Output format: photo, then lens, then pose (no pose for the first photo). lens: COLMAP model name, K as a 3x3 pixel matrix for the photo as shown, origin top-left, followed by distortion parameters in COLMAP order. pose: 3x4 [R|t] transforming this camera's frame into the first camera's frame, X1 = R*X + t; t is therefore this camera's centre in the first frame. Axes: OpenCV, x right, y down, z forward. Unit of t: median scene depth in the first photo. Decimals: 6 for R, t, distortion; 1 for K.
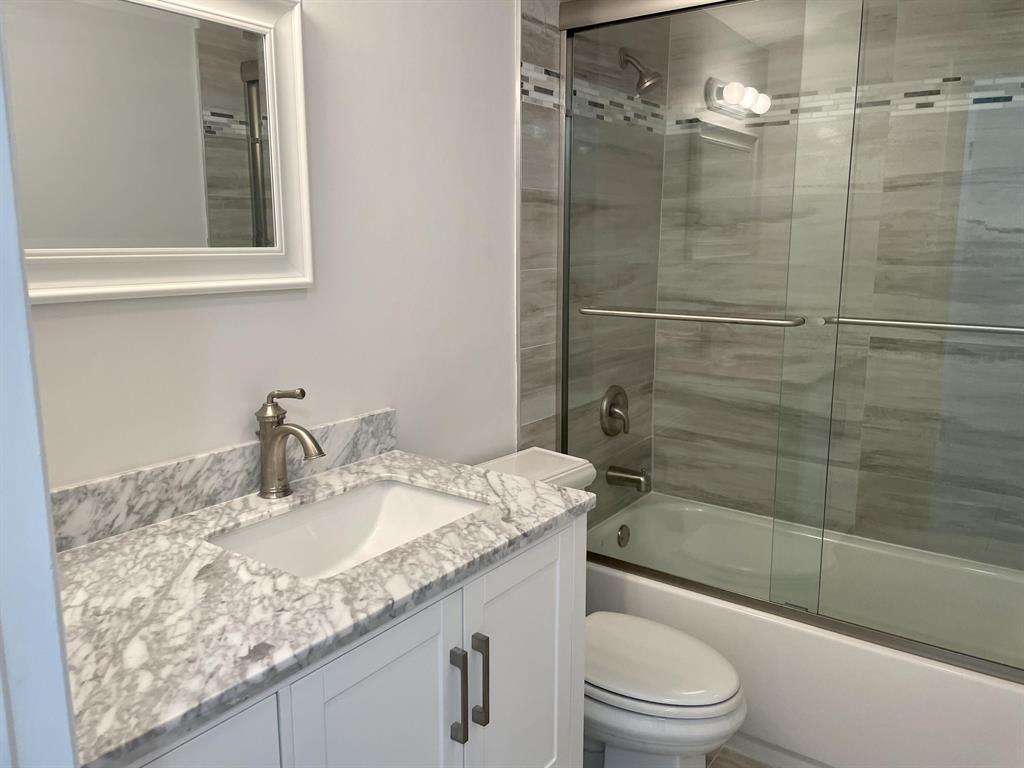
lens RADIAL K [[771.1, 0, 514.9], [0, 771.1, 369.6], [0, 0, 1]] dist [0.064801, -0.000944]
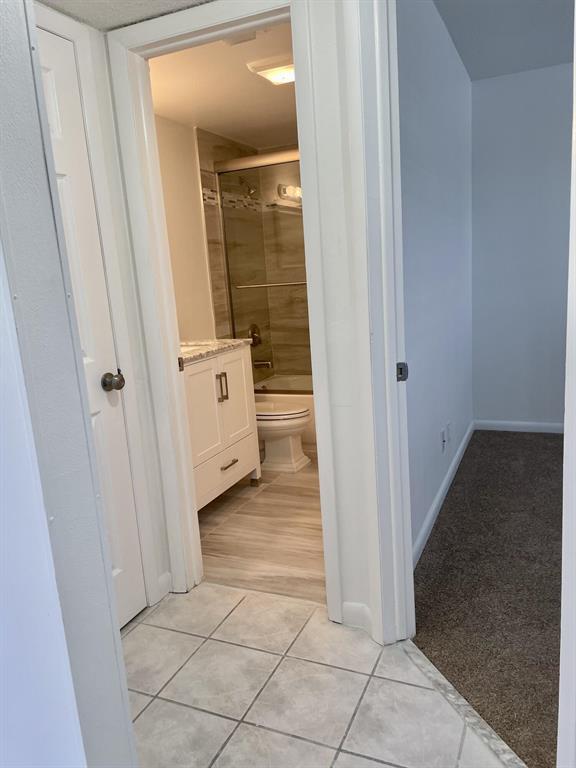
lens RADIAL K [[578.3, 0, 288.0], [0, 578.3, 384.0], [0, 0, 1]] dist [0.064801, -0.000944]
pose [[0.974452, -0.113035, 0.194076, -0.140737], [0.111218, 0.993589, 0.020269, 0.200162], [-0.195123, 0.001833, 0.980777, -0.796690]]
